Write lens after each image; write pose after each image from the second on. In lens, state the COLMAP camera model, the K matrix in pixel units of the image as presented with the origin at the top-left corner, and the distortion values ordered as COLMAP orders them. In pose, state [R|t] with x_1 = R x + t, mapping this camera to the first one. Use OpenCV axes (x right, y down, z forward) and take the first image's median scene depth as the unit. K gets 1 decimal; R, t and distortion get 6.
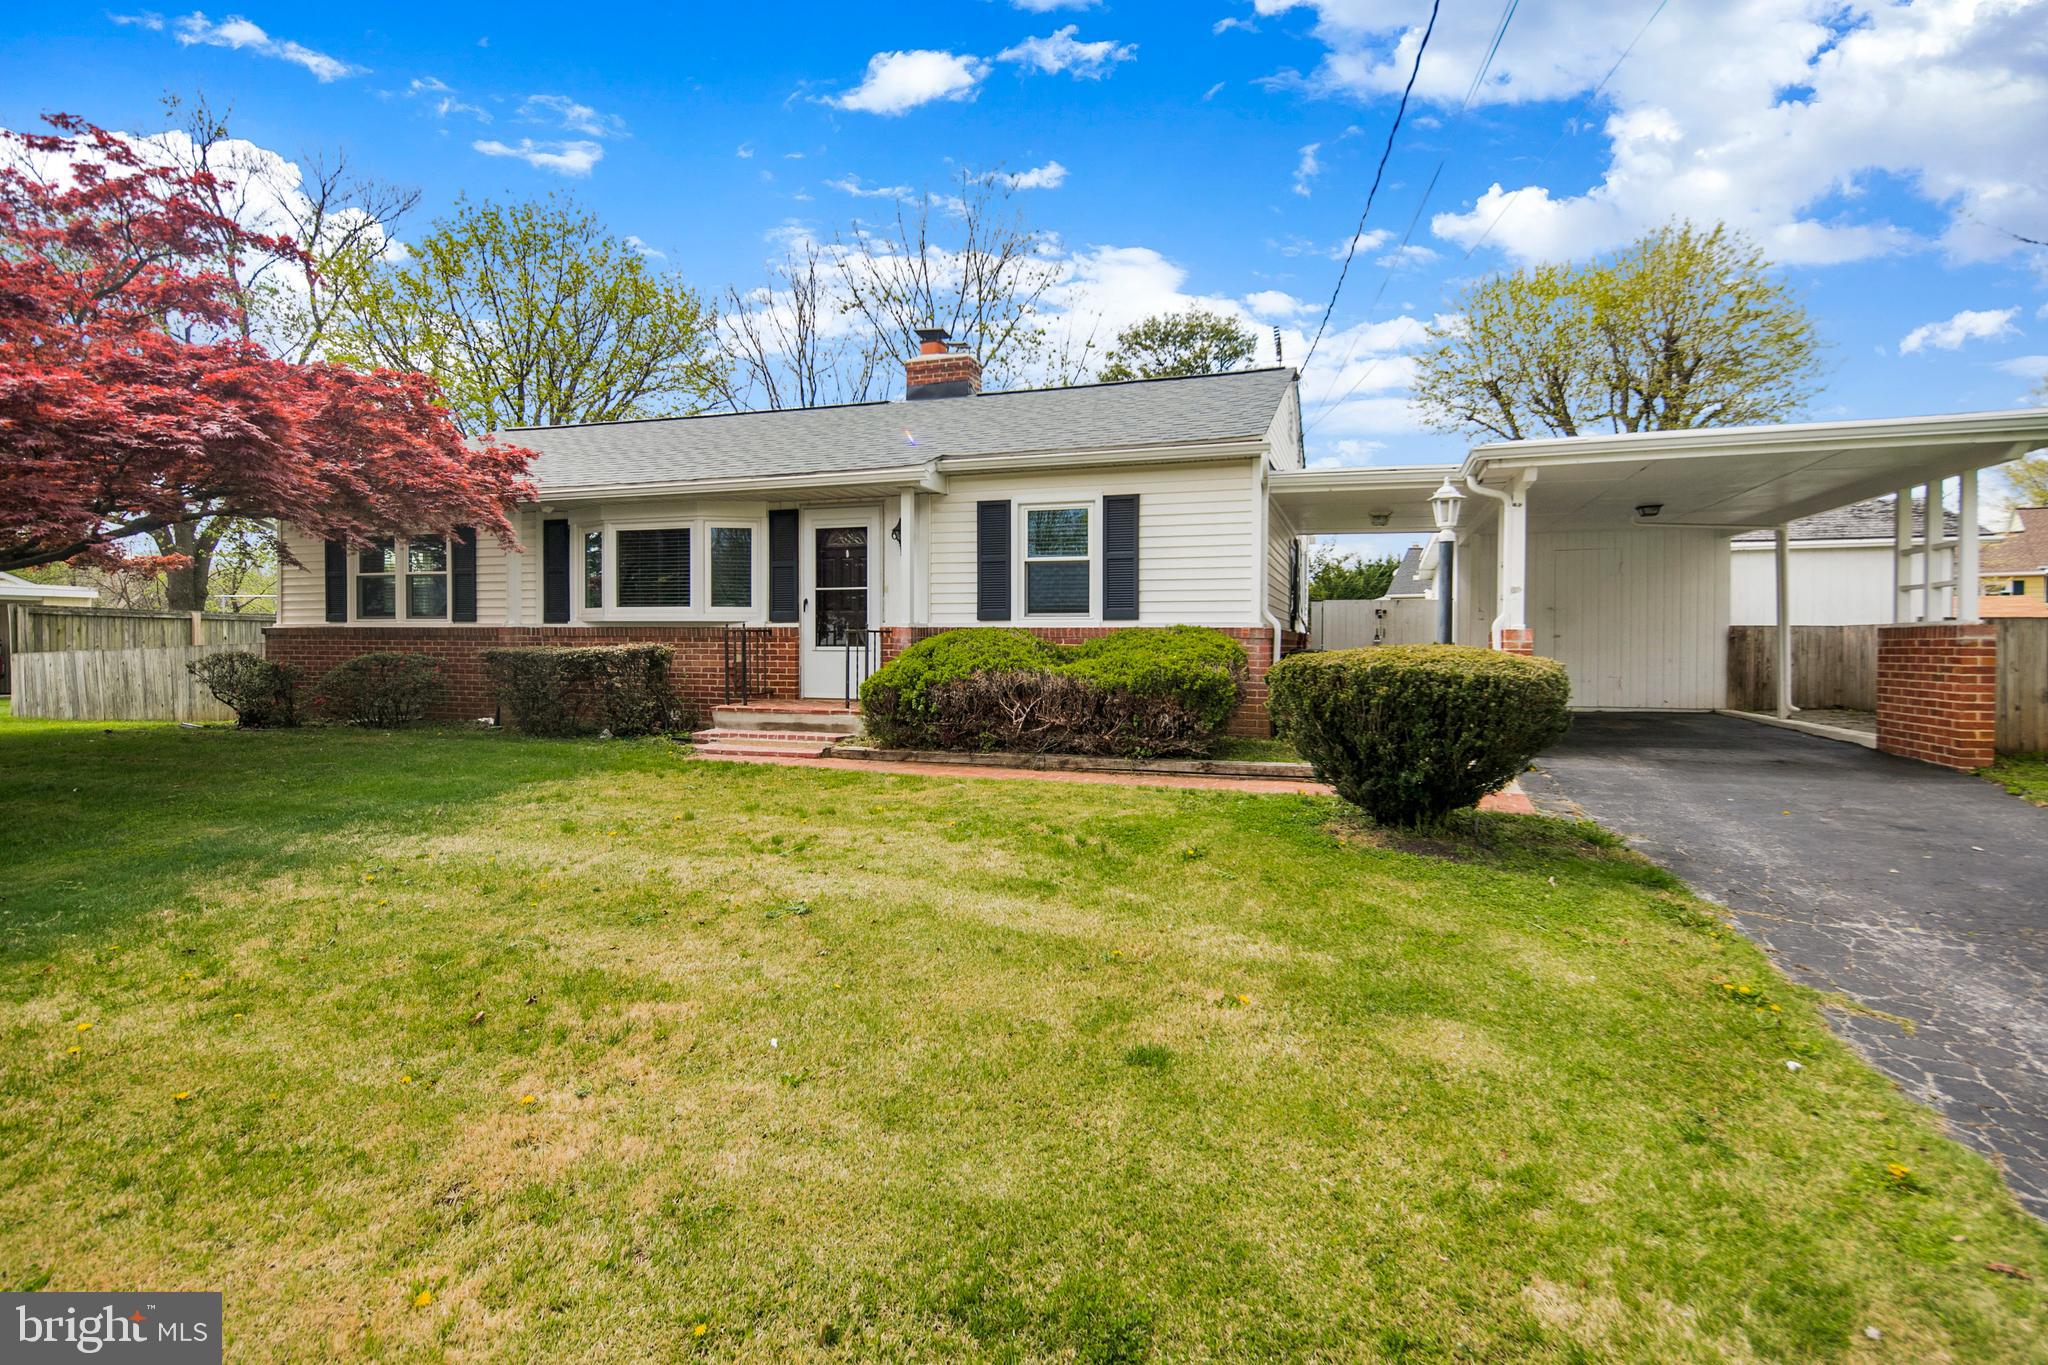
lens RADIAL K [[1035.2, 0, 1026.2], [0, 1035.2, 649.1], [0, 0, 1]] dist [-0.006265, -0.000936]
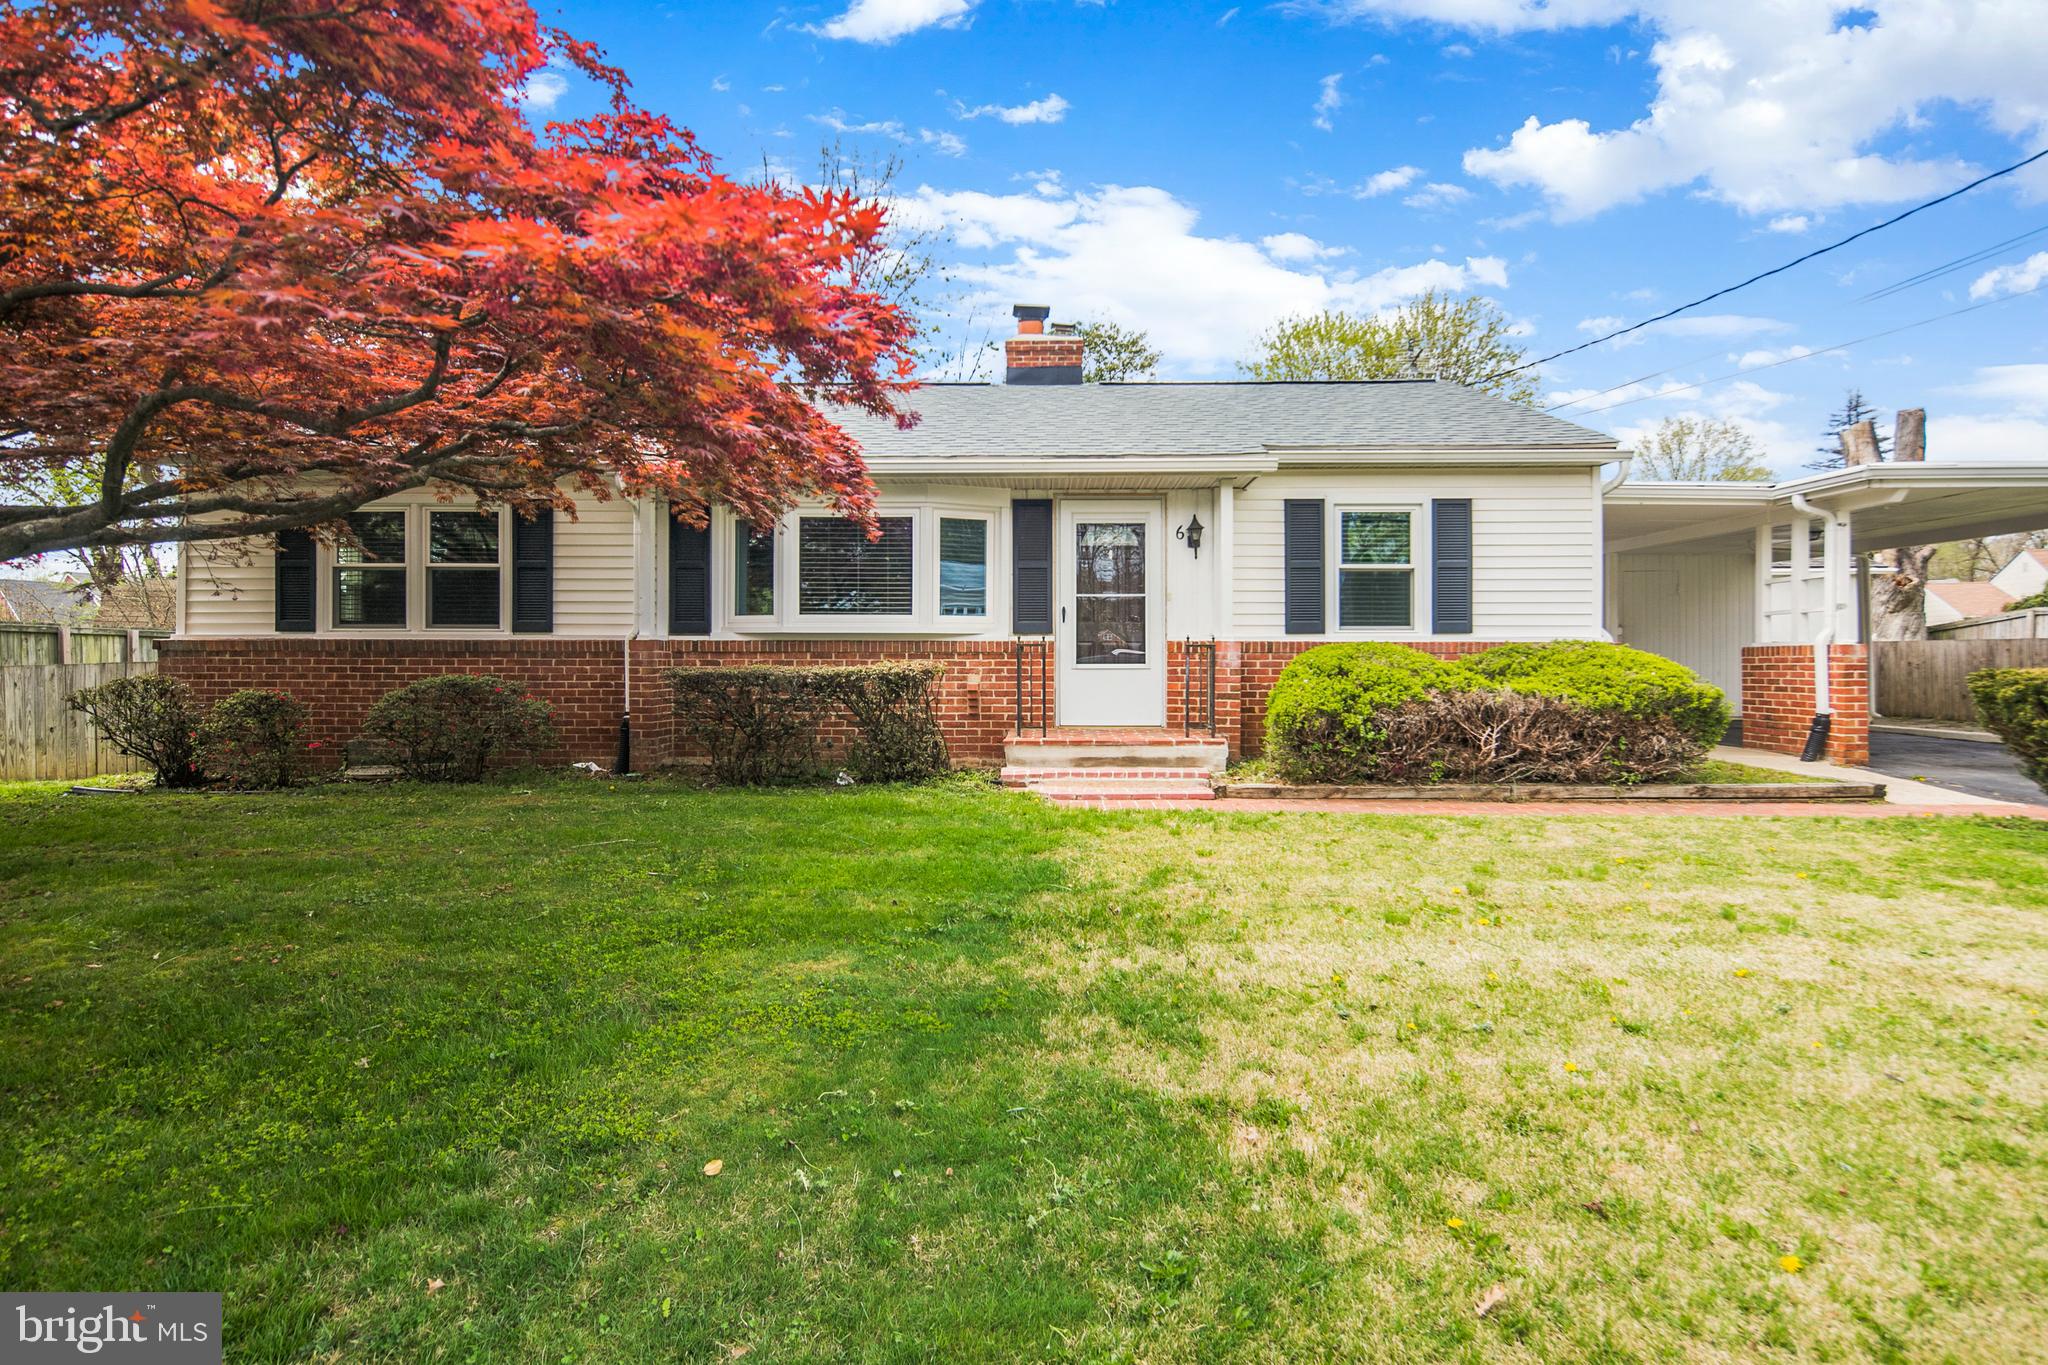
lens RADIAL K [[1049.2, 0, 1025.2], [0, 1049.2, 632.0], [0, 0, 1]] dist [-0.004795, -0.000560]
pose [[0.950898, 0.004859, 0.309465, -0.534429], [0.004603, 0.999544, -0.029837, -0.003413], [-0.309469, 0.029797, 0.950442, 0.218684]]
